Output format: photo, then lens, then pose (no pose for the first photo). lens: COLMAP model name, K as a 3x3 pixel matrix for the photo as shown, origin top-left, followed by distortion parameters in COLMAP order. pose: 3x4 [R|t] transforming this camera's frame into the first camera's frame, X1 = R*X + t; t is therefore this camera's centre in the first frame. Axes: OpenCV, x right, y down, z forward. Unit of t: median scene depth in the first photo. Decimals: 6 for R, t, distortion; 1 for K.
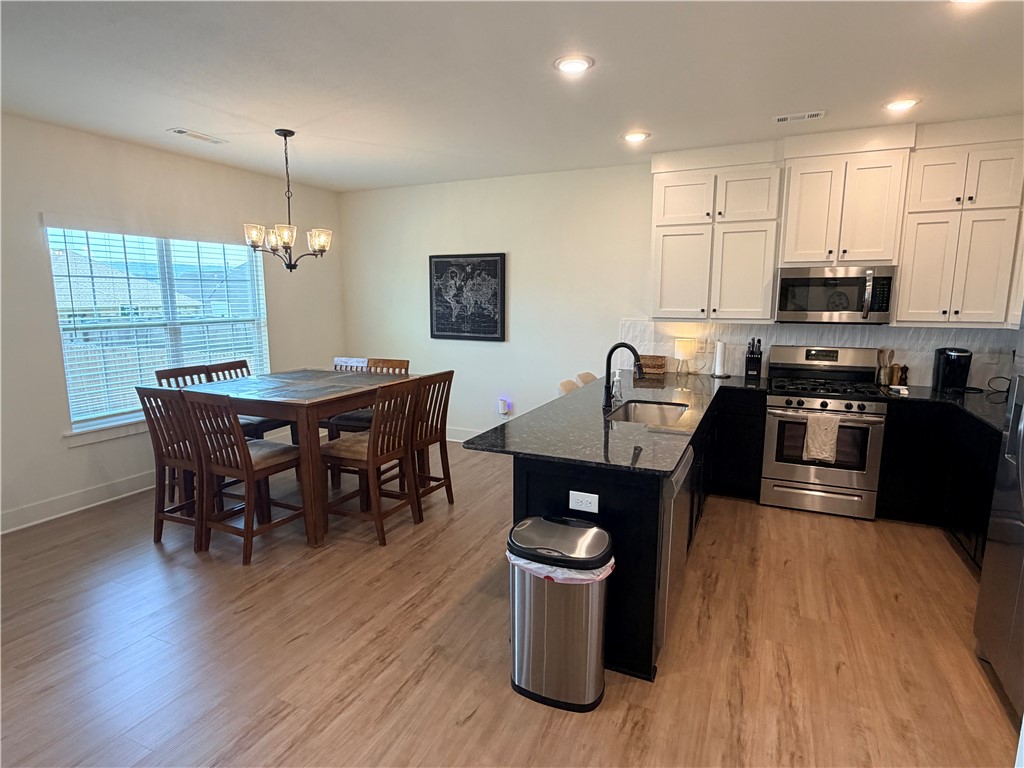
lens RADIAL K [[547.9, 0, 508.0], [0, 547.9, 385.5], [0, 0, 1]] dist [0.000920, -0.000317]
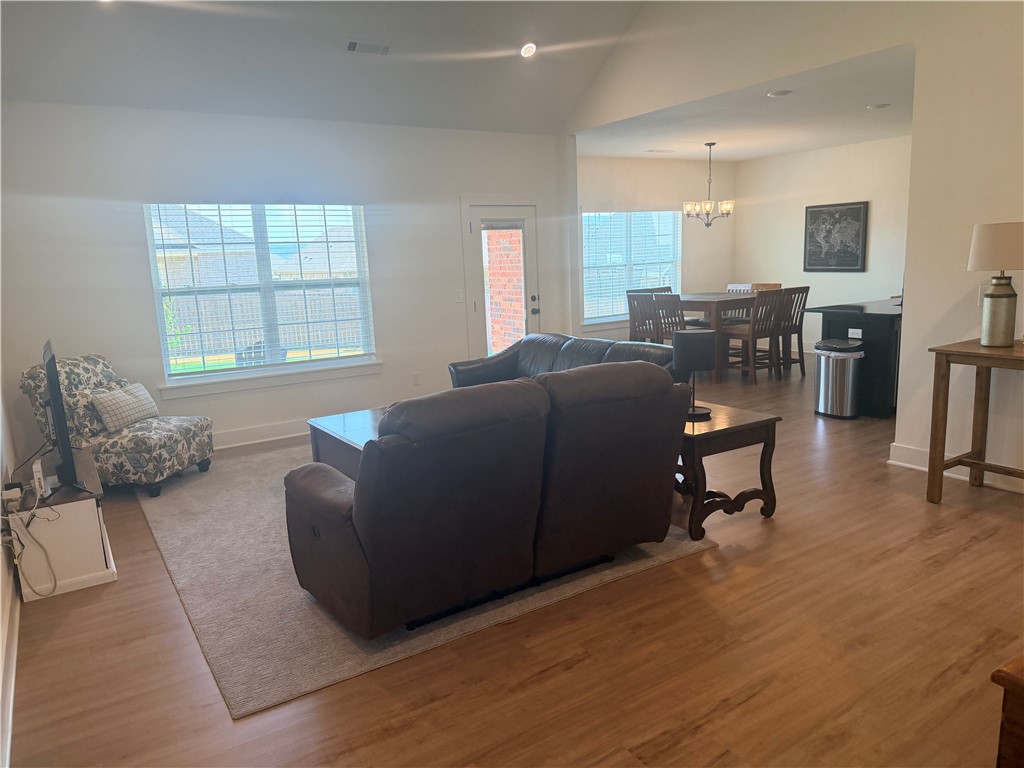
lens RADIAL K [[723.5, 0, 487.4], [0, 723.5, 399.3], [0, 0, 1]] dist [0.002547, -0.001467]
pose [[0.833724, 0.069226, -0.547825, 0.209318], [-0.041648, 0.997168, 0.062623, 0.148067], [0.550609, -0.029395, 0.834246, -0.900398]]
